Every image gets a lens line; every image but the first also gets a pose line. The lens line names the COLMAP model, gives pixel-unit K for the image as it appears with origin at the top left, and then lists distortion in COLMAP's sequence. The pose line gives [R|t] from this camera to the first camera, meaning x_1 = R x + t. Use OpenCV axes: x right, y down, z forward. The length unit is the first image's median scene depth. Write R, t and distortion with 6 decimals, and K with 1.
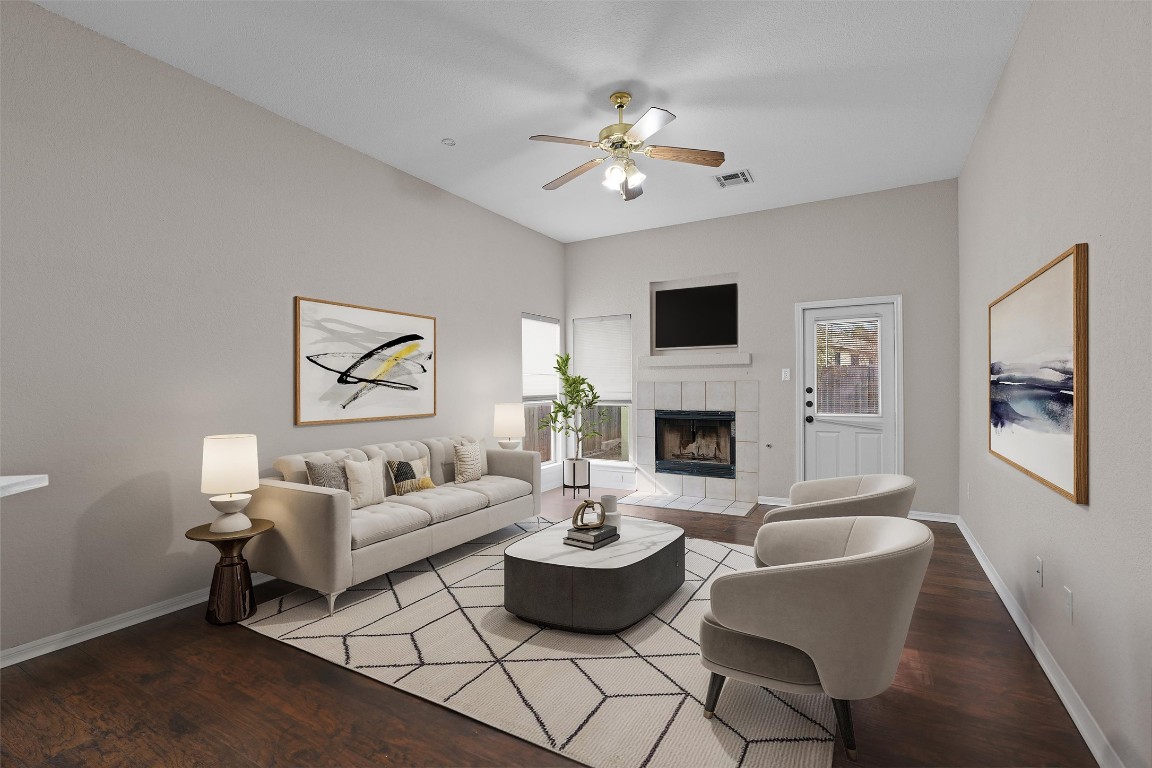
lens RADIAL K [[515.2, 0, 573.8], [0, 515.2, 379.5], [0, 0, 1]] dist [-0.000729, 0.000308]
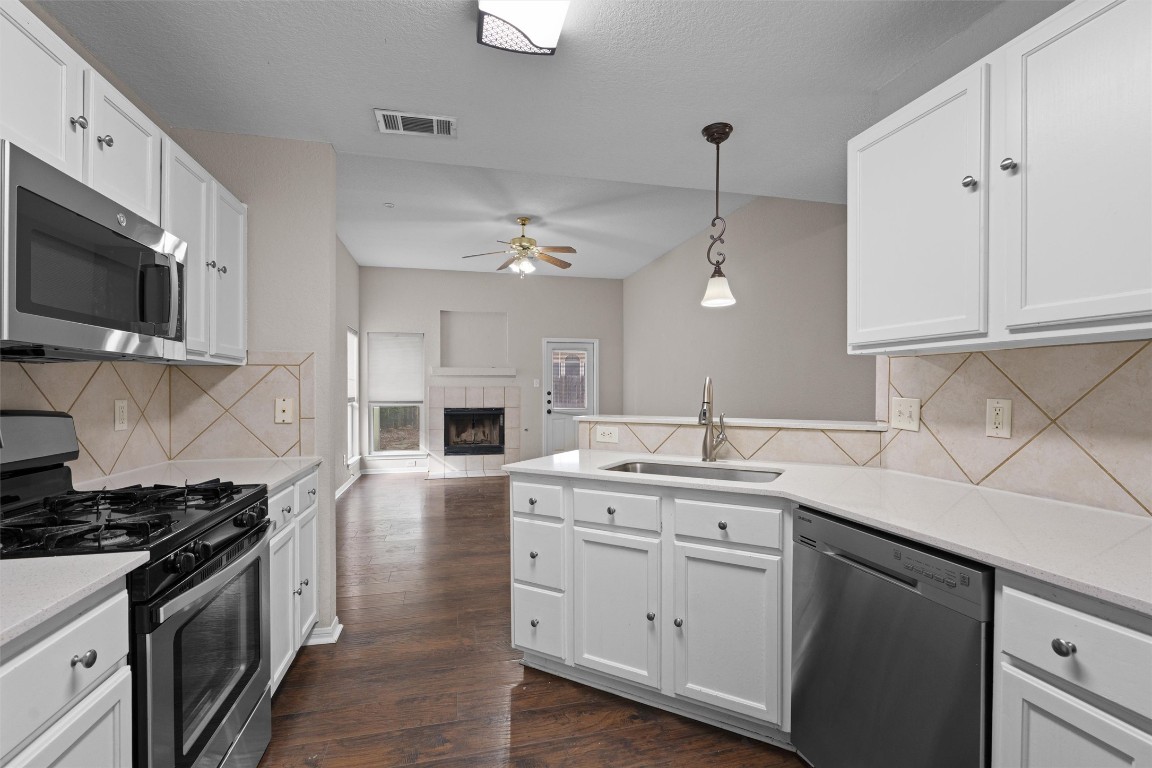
lens RADIAL K [[515.2, 0, 573.8], [0, 515.2, 379.5], [0, 0, 1]] dist [-0.000729, 0.000308]
pose [[0.730729, 0.019792, 0.682381, -0.532159], [-0.012469, 0.999800, -0.015646, 0.002099], [-0.682554, 0.002924, 0.730829, -0.199582]]
